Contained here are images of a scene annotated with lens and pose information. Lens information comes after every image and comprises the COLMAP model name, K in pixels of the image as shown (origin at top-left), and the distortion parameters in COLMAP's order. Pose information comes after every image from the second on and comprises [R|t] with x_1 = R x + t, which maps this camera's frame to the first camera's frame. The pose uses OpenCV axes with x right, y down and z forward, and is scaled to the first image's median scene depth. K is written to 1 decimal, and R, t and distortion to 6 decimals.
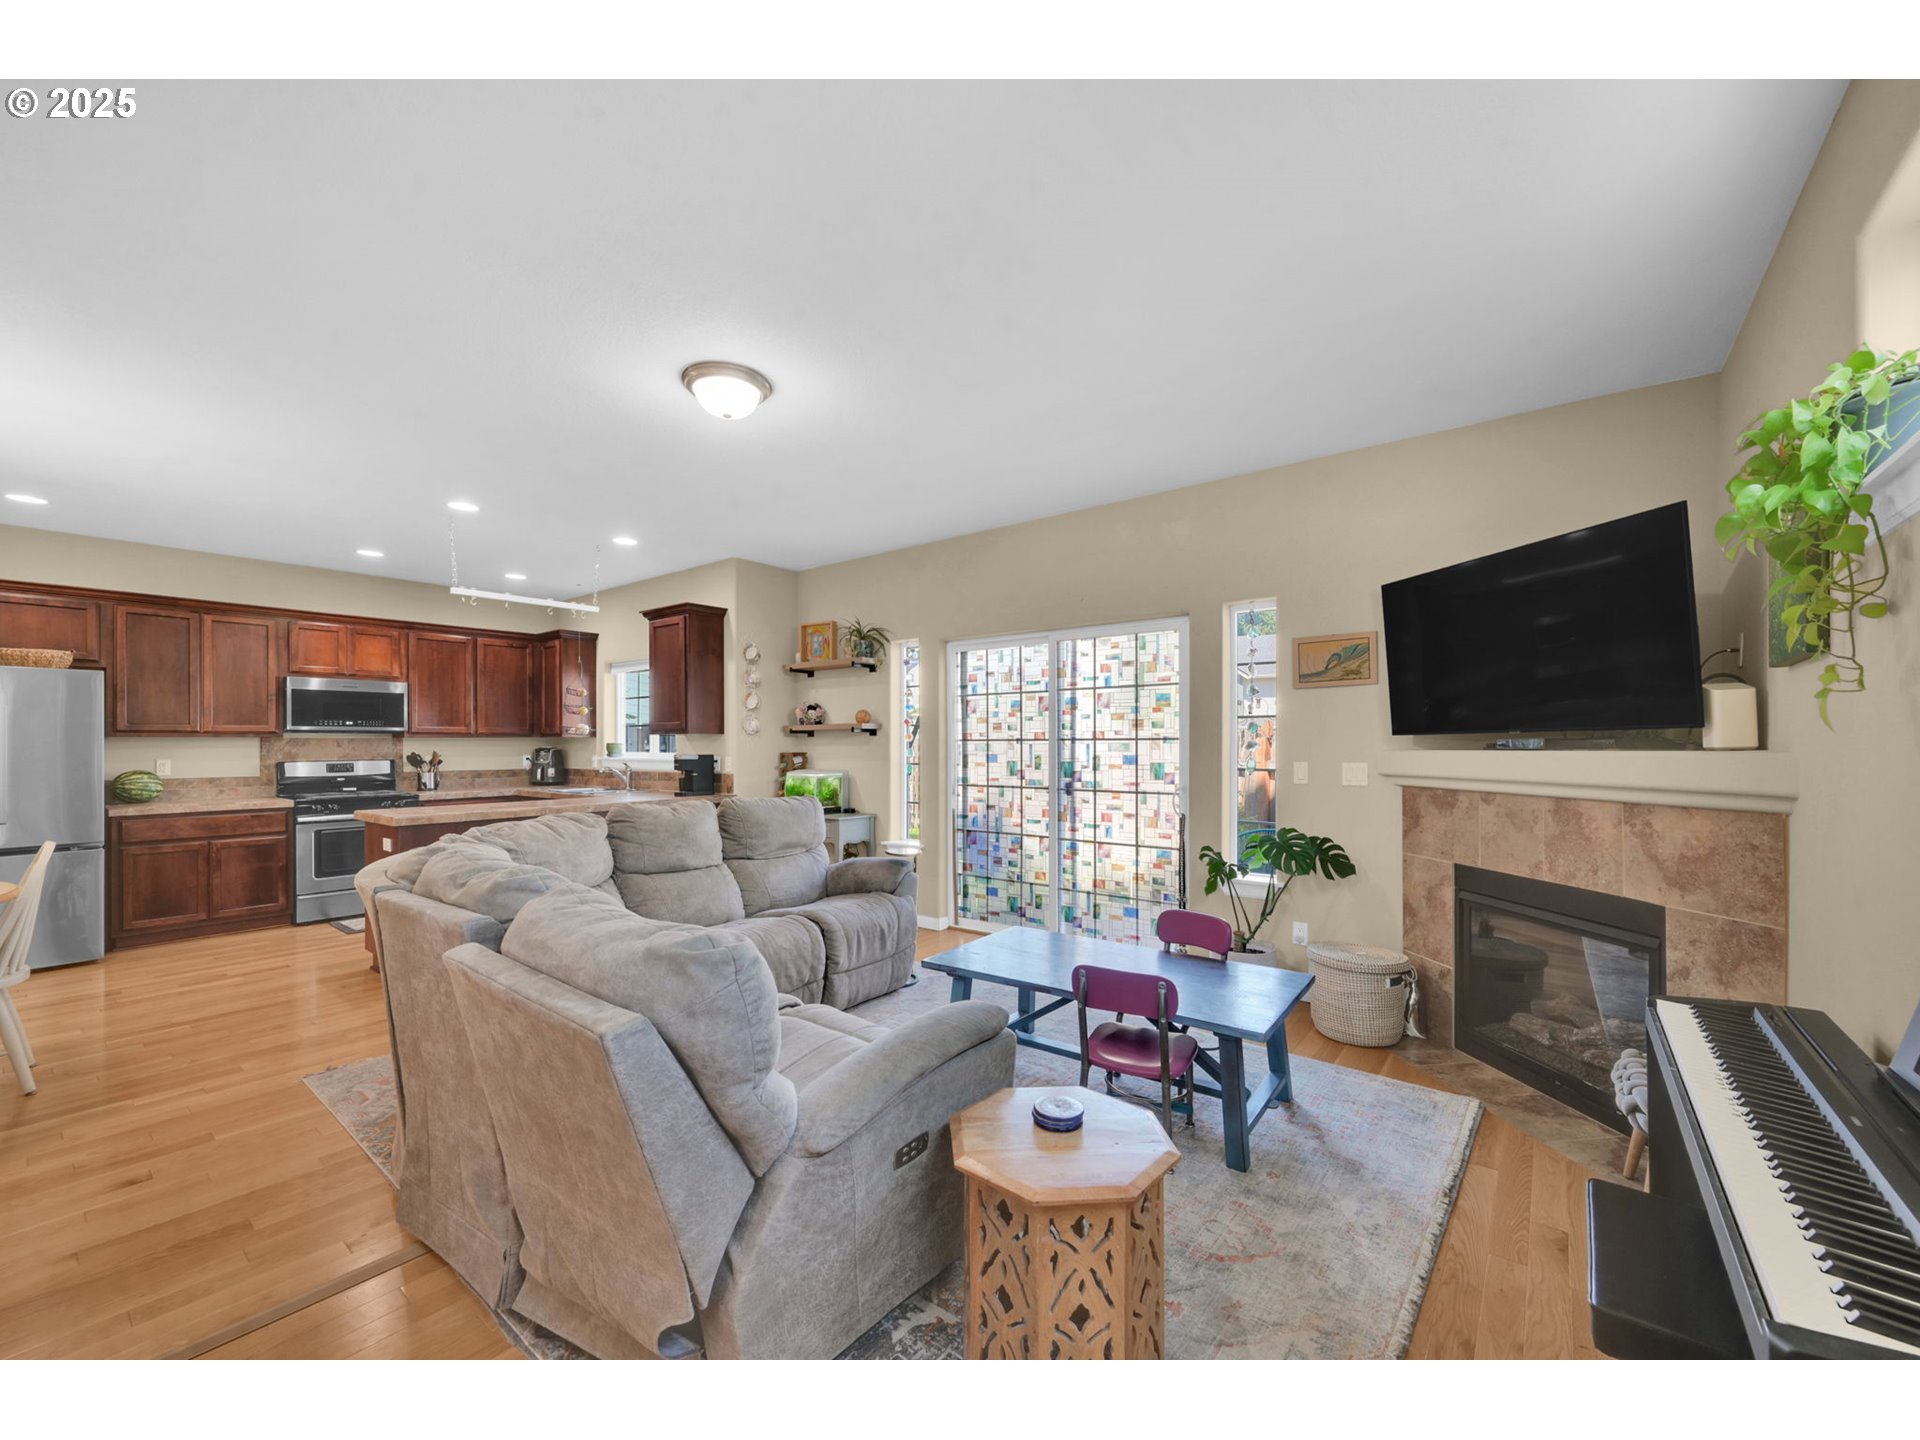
lens RADIAL K [[765.9, 0, 963.9], [0, 765.9, 740.5], [0, 0, 1]] dist [0.001206, 0.000007]
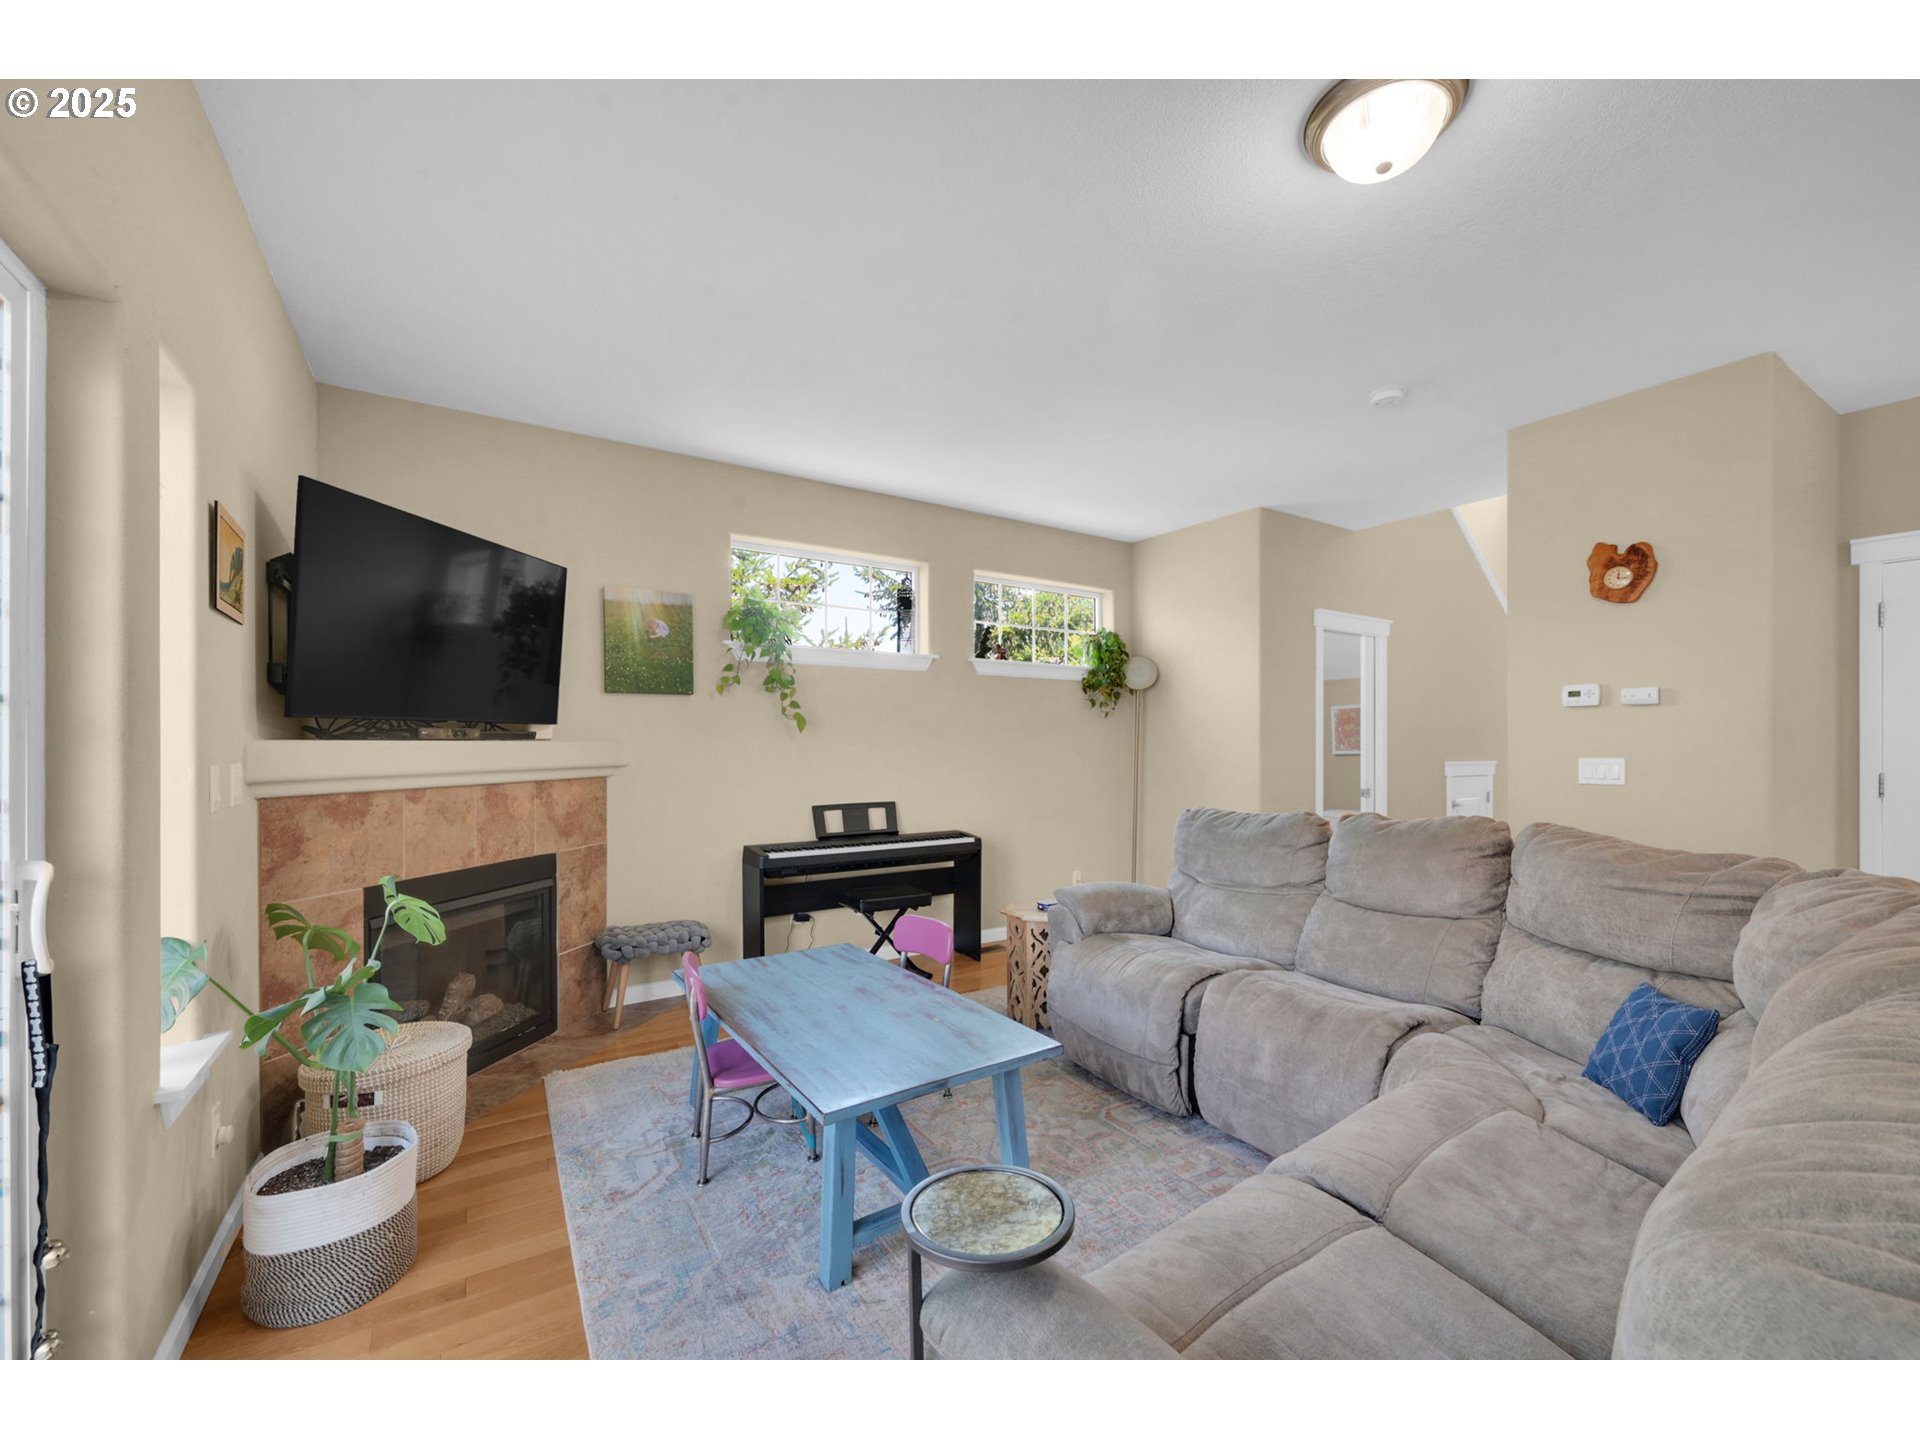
lens RADIAL K [[765.9, 0, 963.9], [0, 765.9, 740.5], [0, 0, 1]] dist [0.001206, 0.000007]
pose [[-0.942549, 0.003617, 0.334049, -0.170888], [-0.000073, 0.999939, -0.011033, 0.019503], [-0.334068, -0.010424, -0.942491, 1.424531]]
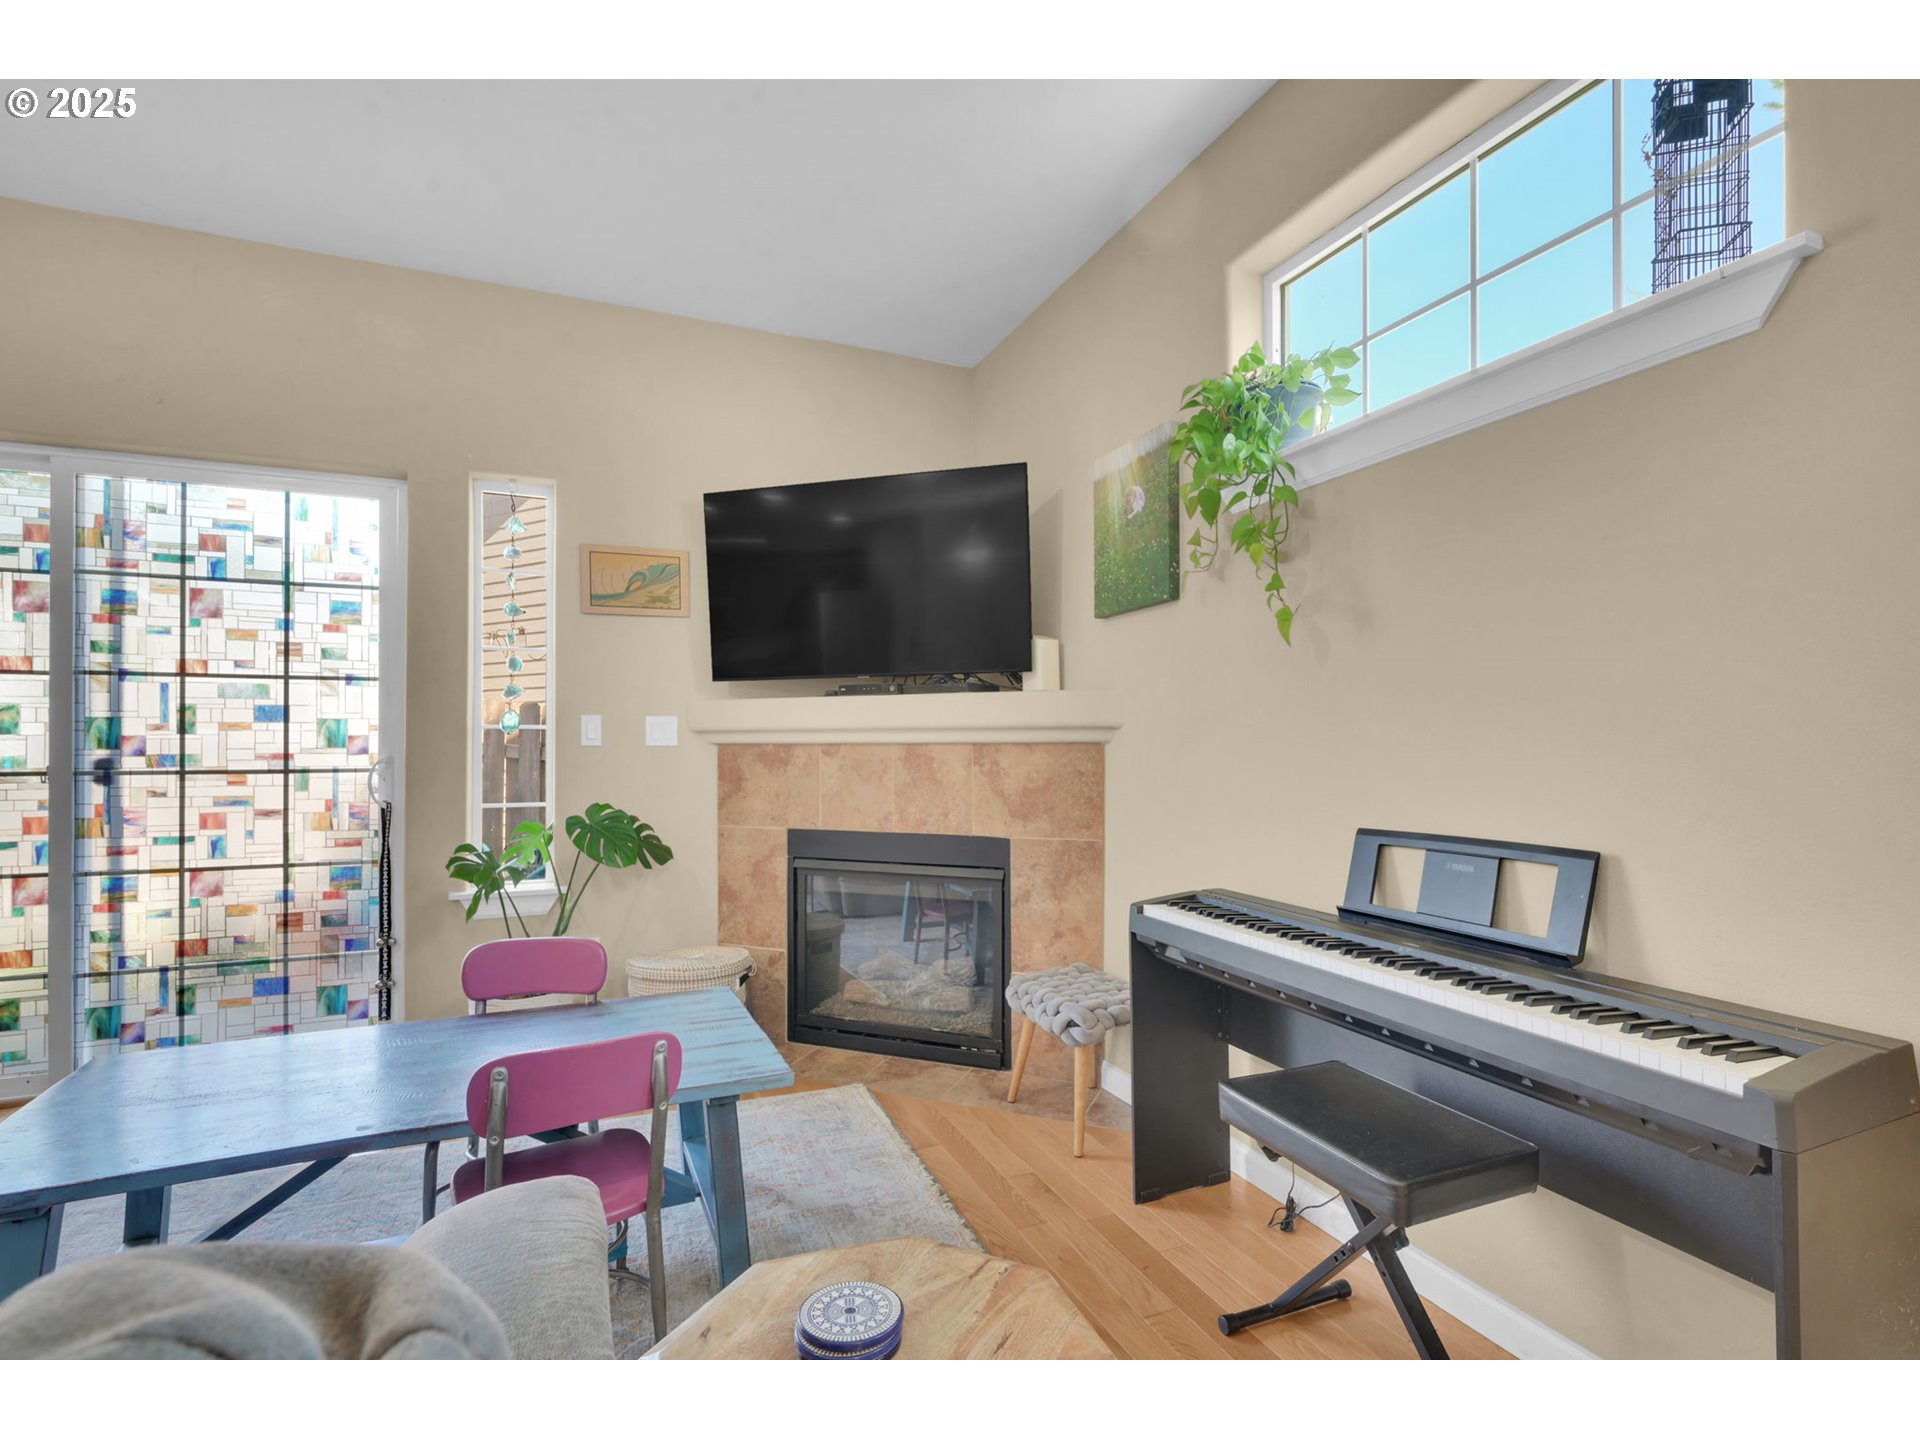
lens RADIAL K [[908.0, 0, 966.3], [0, 908.0, 734.6], [0, 0, 1]] dist [0.001203, -0.000088]
pose [[0.483908, 0.009846, 0.875064, -0.153013], [-0.003982, 0.999951, -0.009049, 0.057914], [-0.875110, 0.000894, 0.483923, 0.303582]]
